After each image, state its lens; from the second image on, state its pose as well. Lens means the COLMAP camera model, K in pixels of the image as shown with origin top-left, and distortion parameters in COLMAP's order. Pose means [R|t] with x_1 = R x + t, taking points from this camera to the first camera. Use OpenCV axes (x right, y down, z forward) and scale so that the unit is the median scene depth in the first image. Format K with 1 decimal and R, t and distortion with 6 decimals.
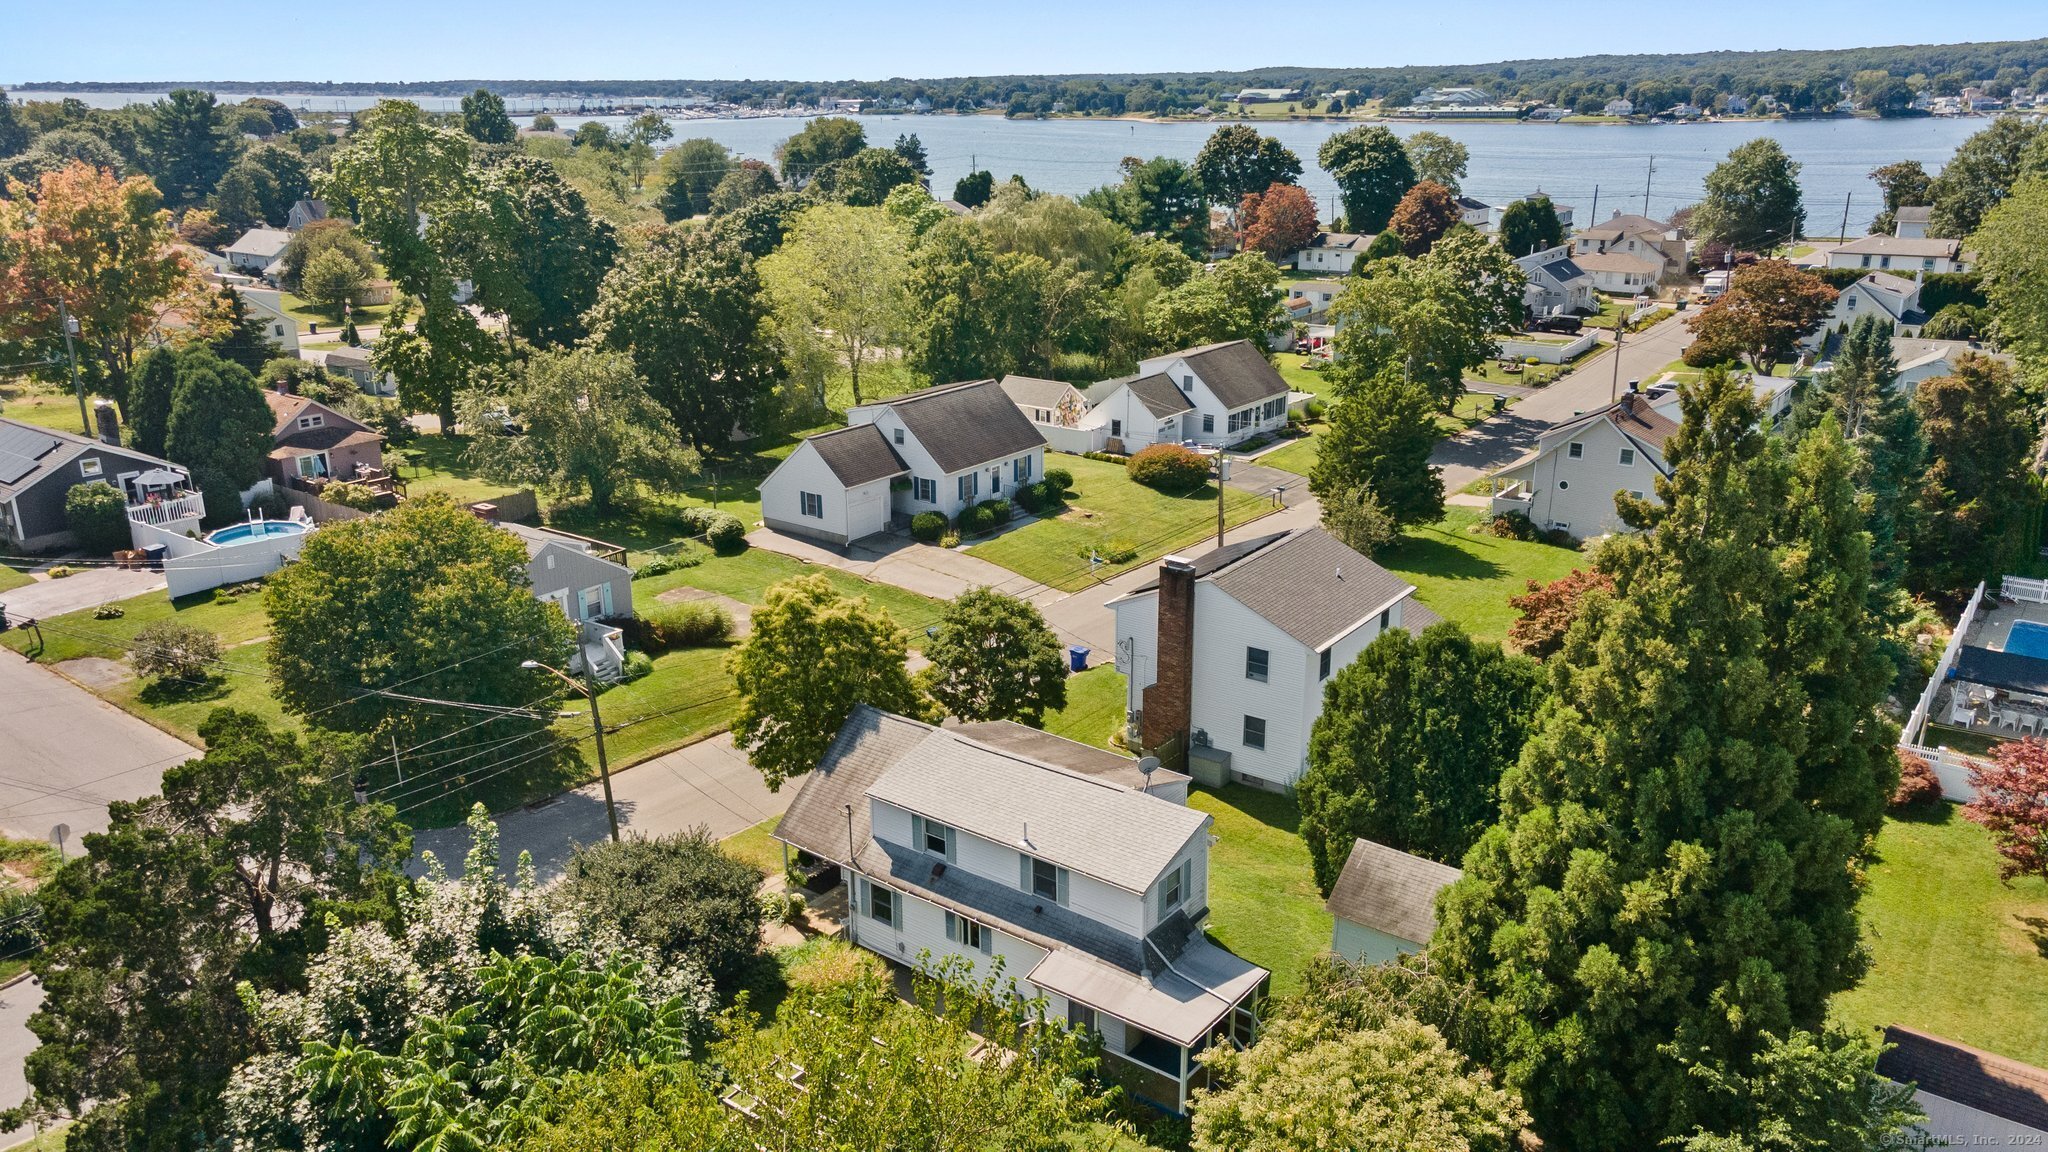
lens RADIAL K [[1500.5, 0, 1011.1], [0, 1500.5, 578.3], [0, 0, 1]] dist [0.025202, 0.038791]
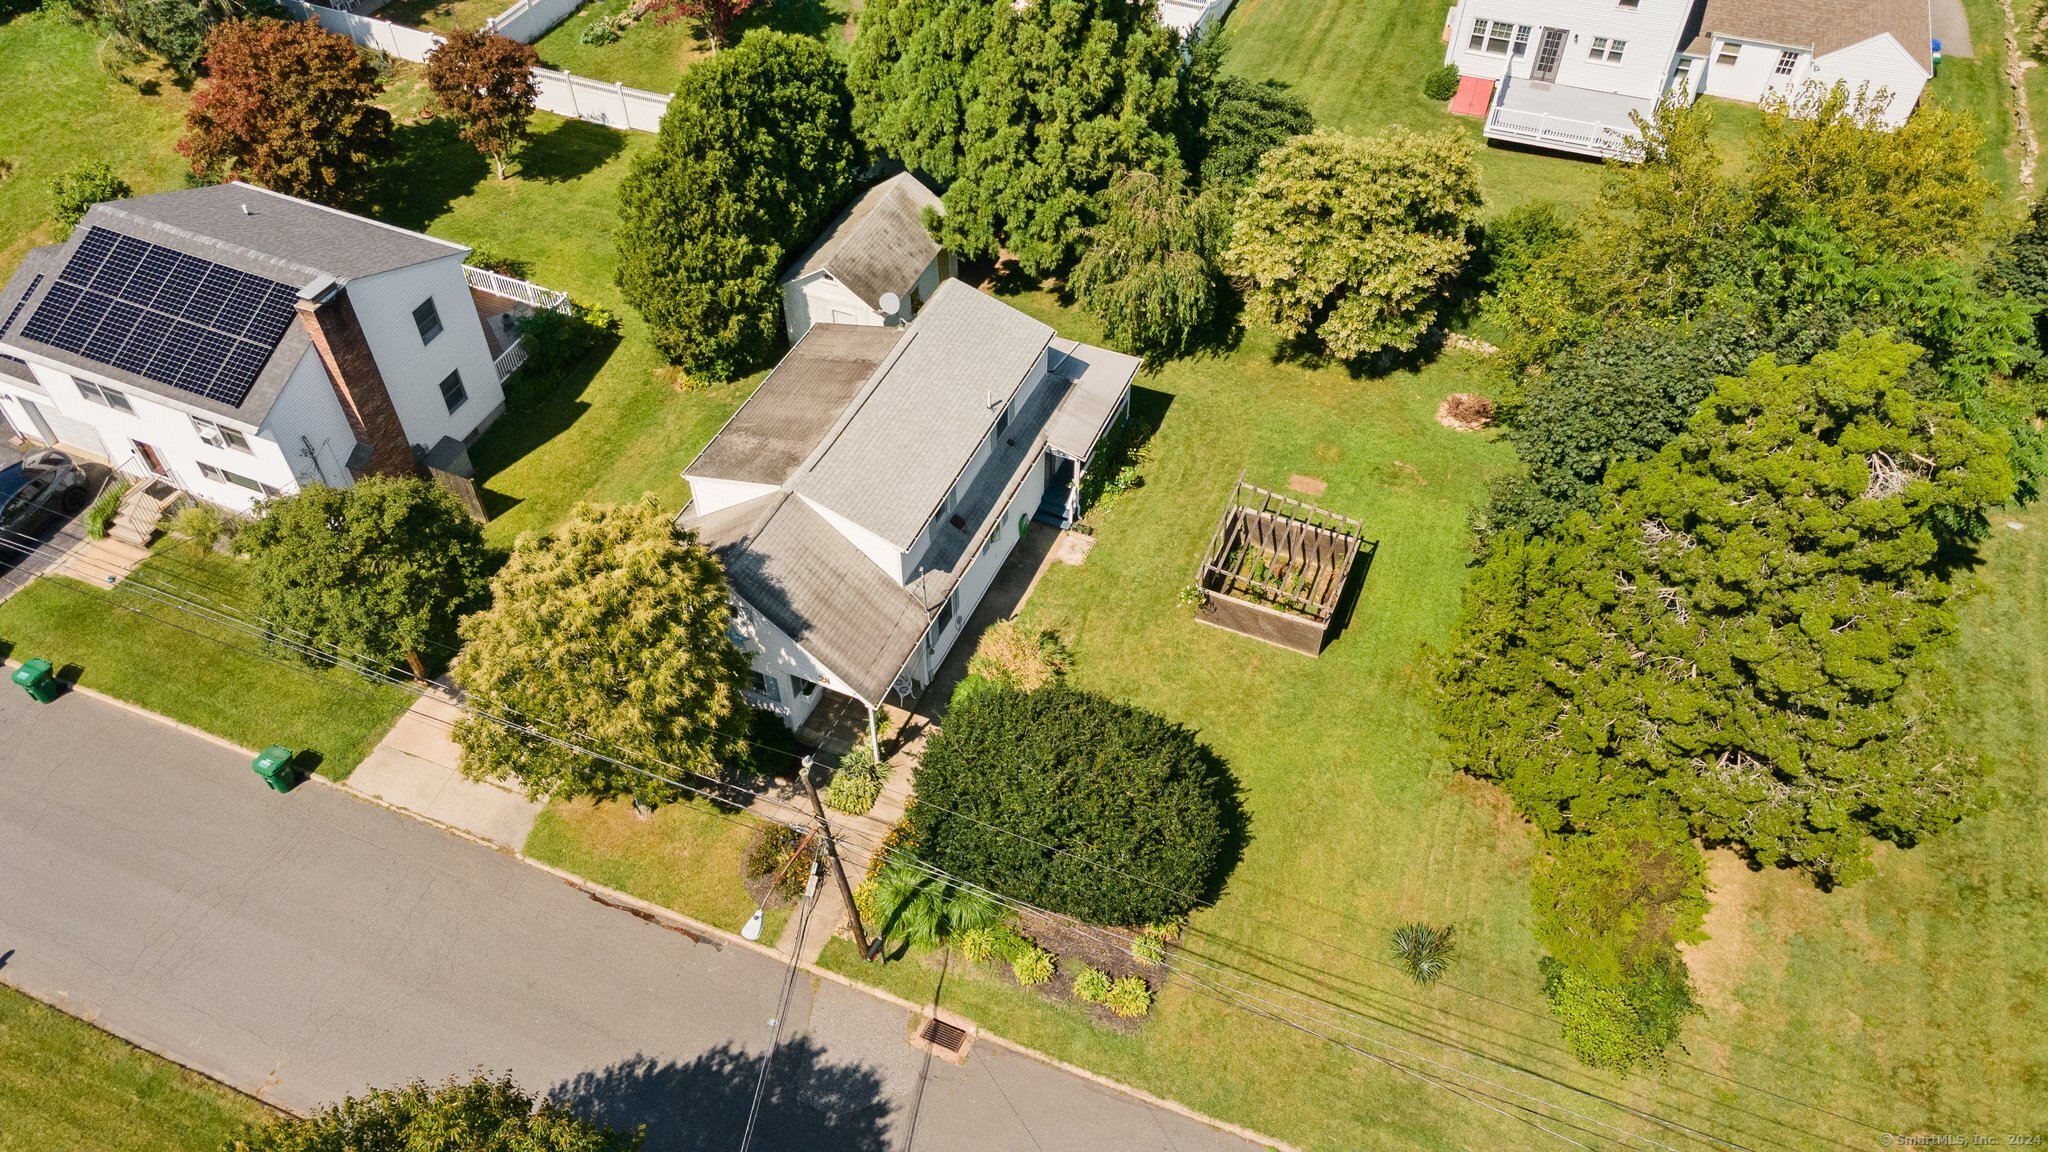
lens RADIAL K [[1500.5, 0, 1011.1], [0, 1500.5, 578.3], [0, 0, 1]] dist [0.025202, 0.038791]
pose [[-0.232221, -0.711313, 0.663406, -0.342783], [0.304068, 0.594777, 0.744166, -0.232109], [-0.923913, 0.374531, 0.078168, 0.443298]]
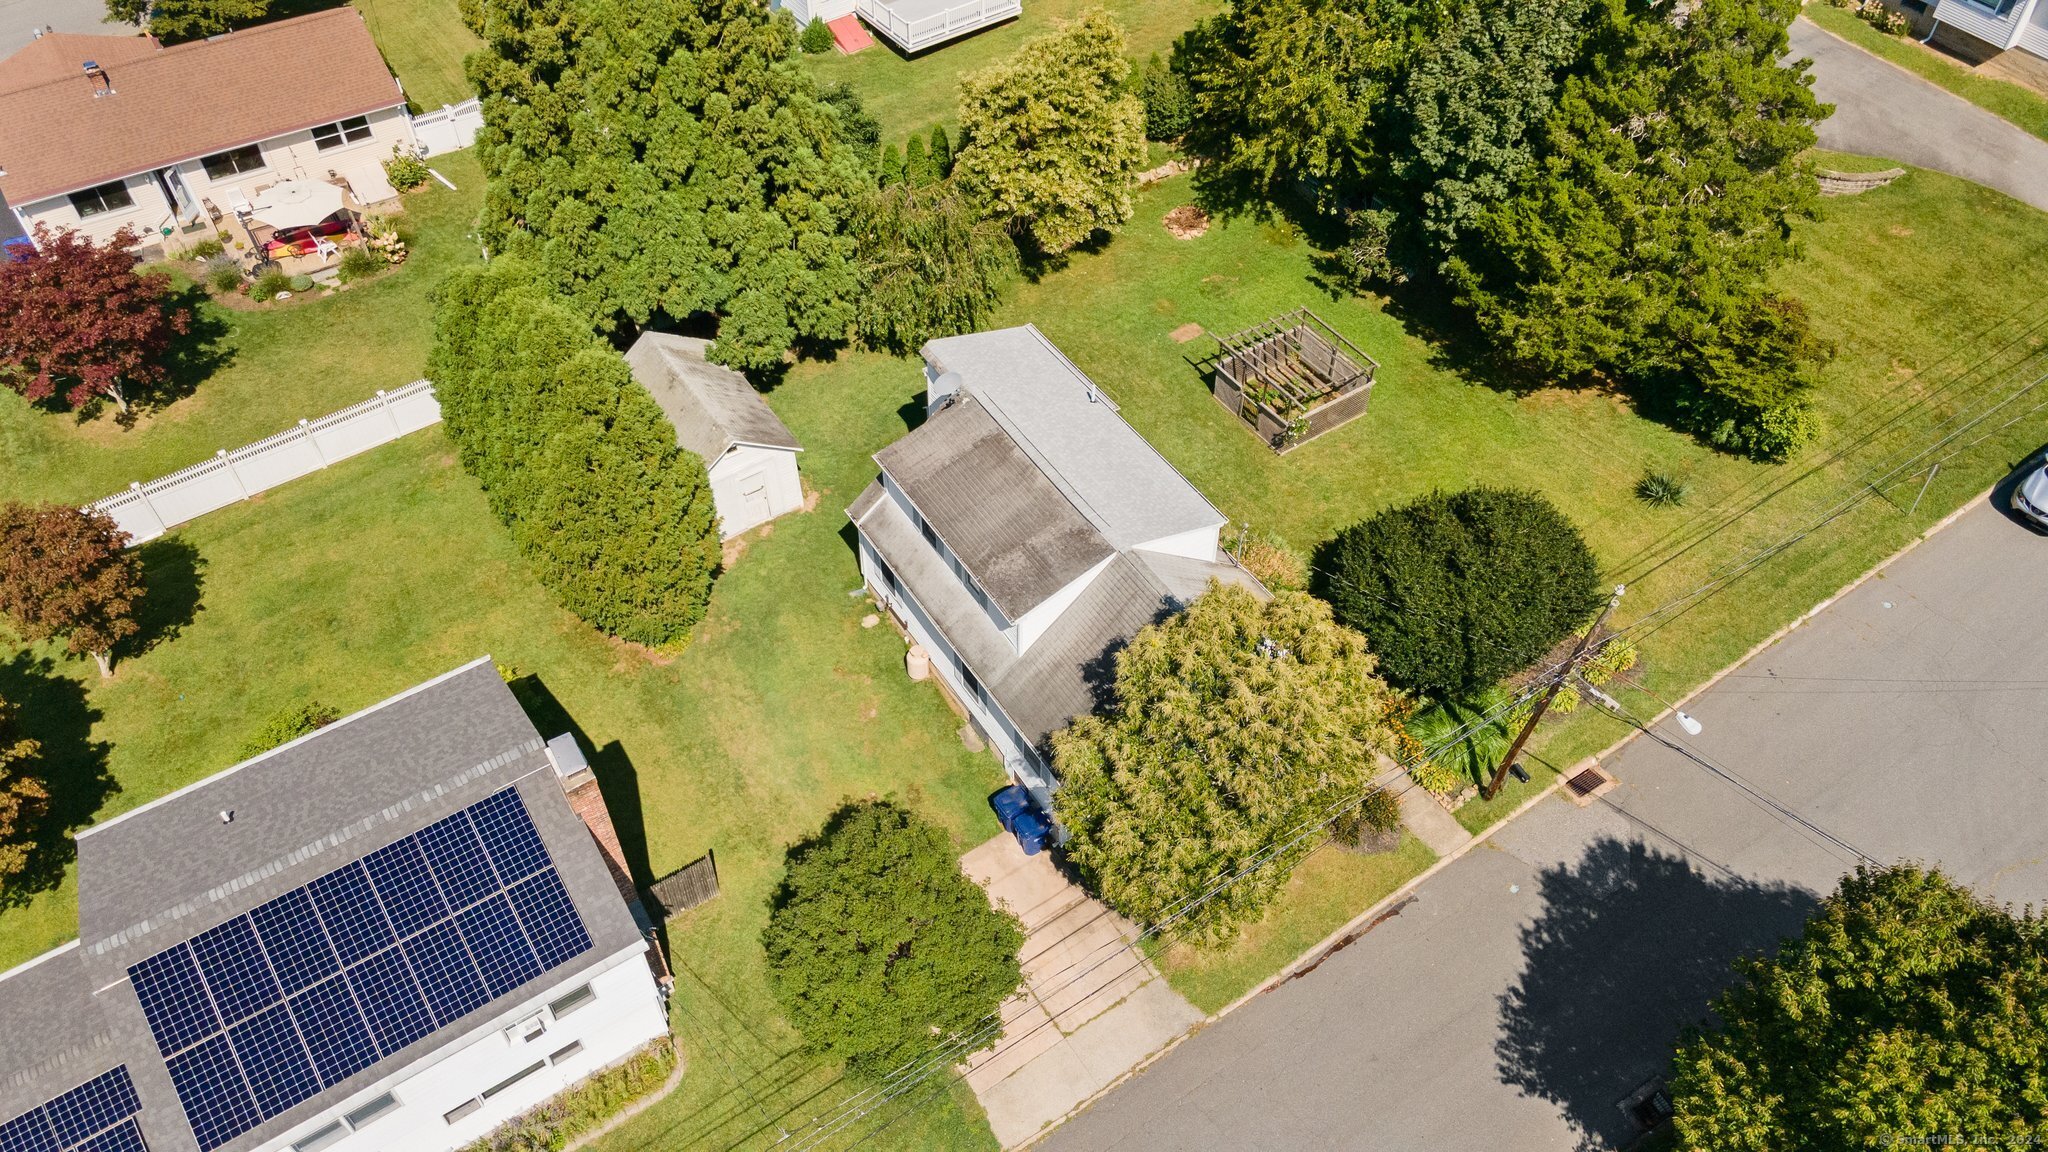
lens RADIAL K [[1500.5, 0, 1011.1], [0, 1500.5, 578.3], [0, 0, 1]] dist [0.025202, 0.038791]
pose [[-0.942497, -0.245189, 0.227118, -0.091114], [0.103635, 0.431656, 0.896065, -0.326550], [-0.317742, 0.868076, -0.381424, 0.706929]]
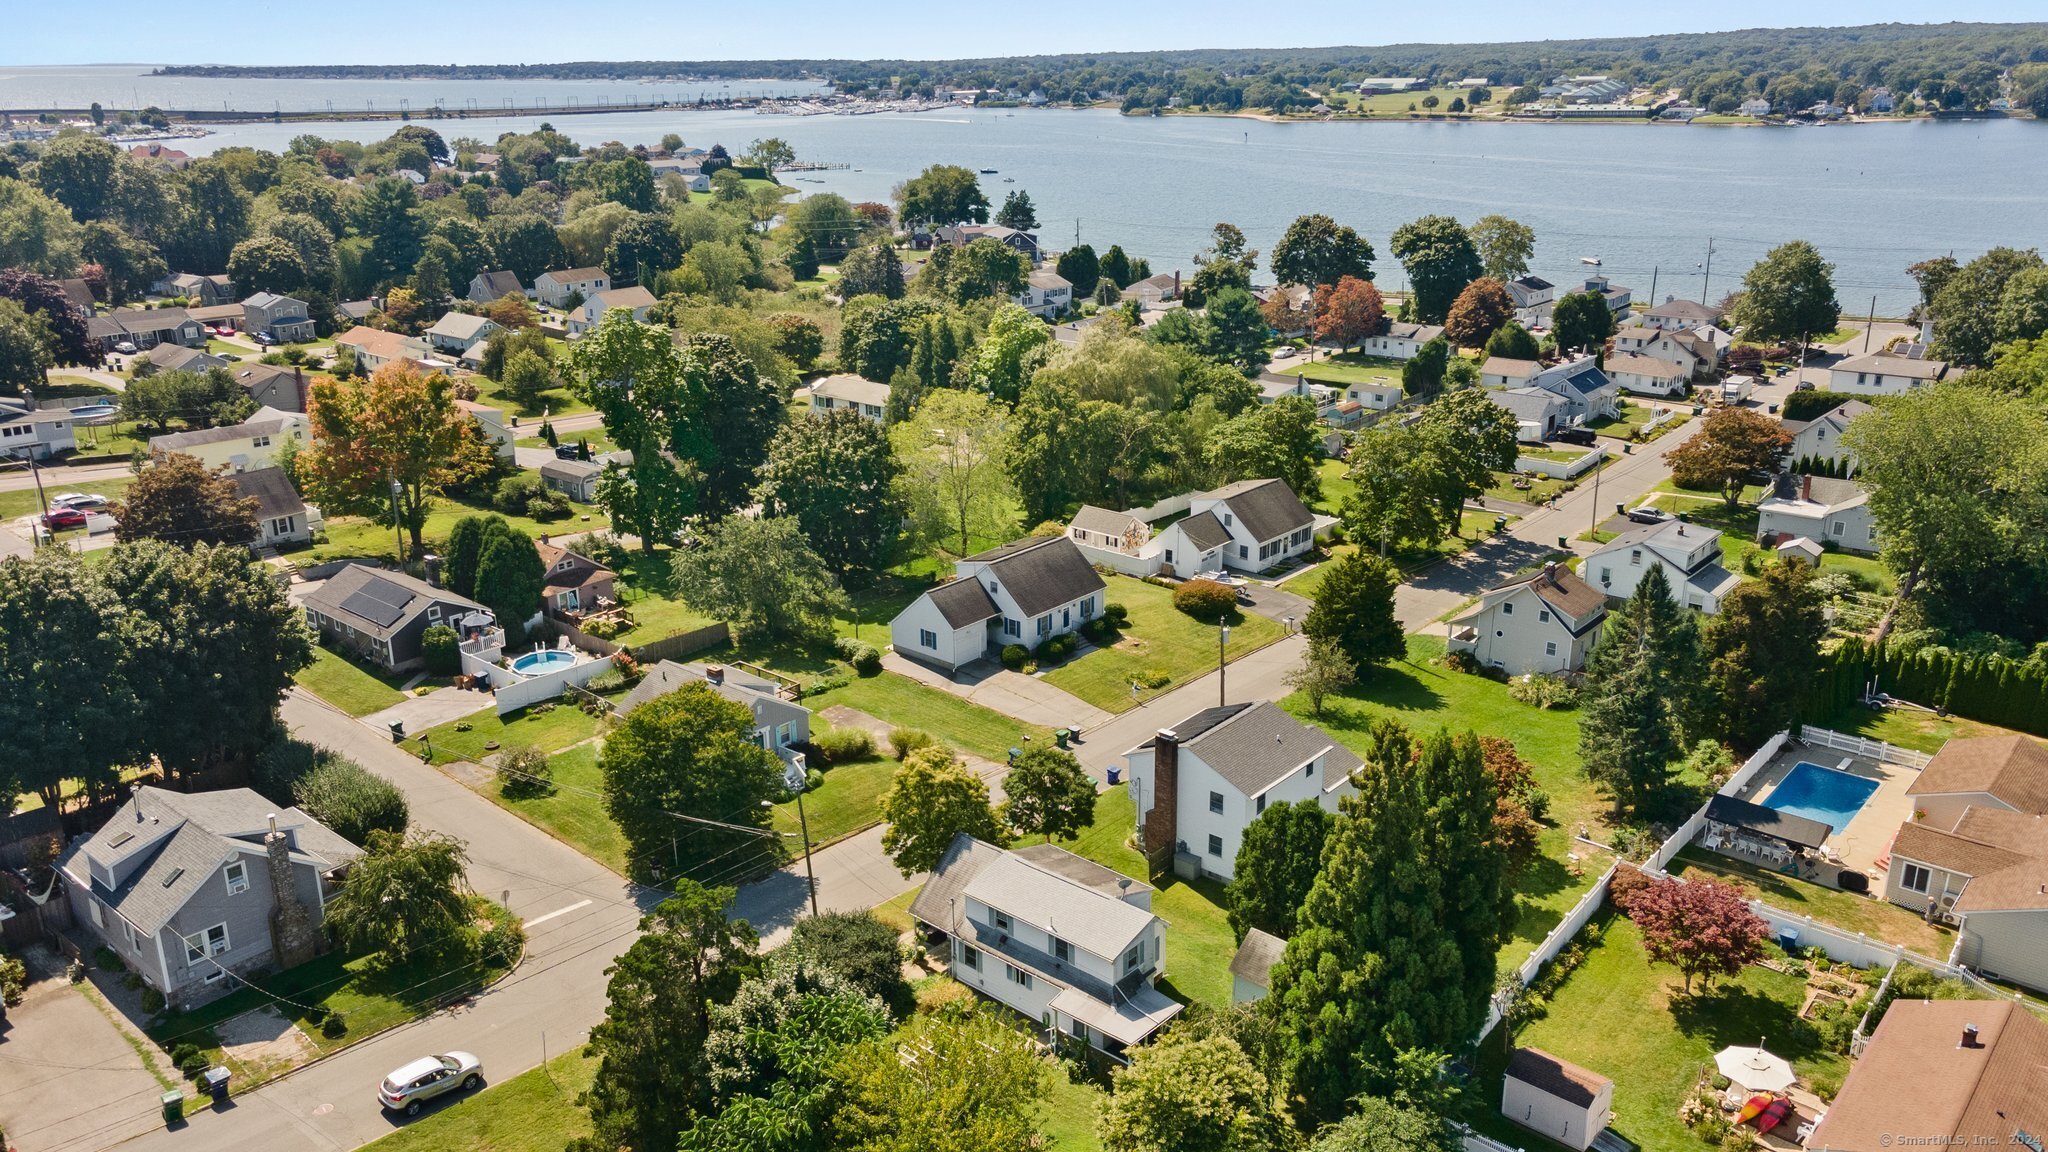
lens RADIAL K [[1550.5, 0, 1007.4], [0, 1550.5, 587.8], [0, 0, 1]] dist [0.041252, -0.004486]
pose [[0.997088, 0.019378, -0.073751, 0.039881], [-0.018046, 0.999662, 0.018689, -0.120794], [0.074088, -0.017304, 0.997102, -0.386137]]
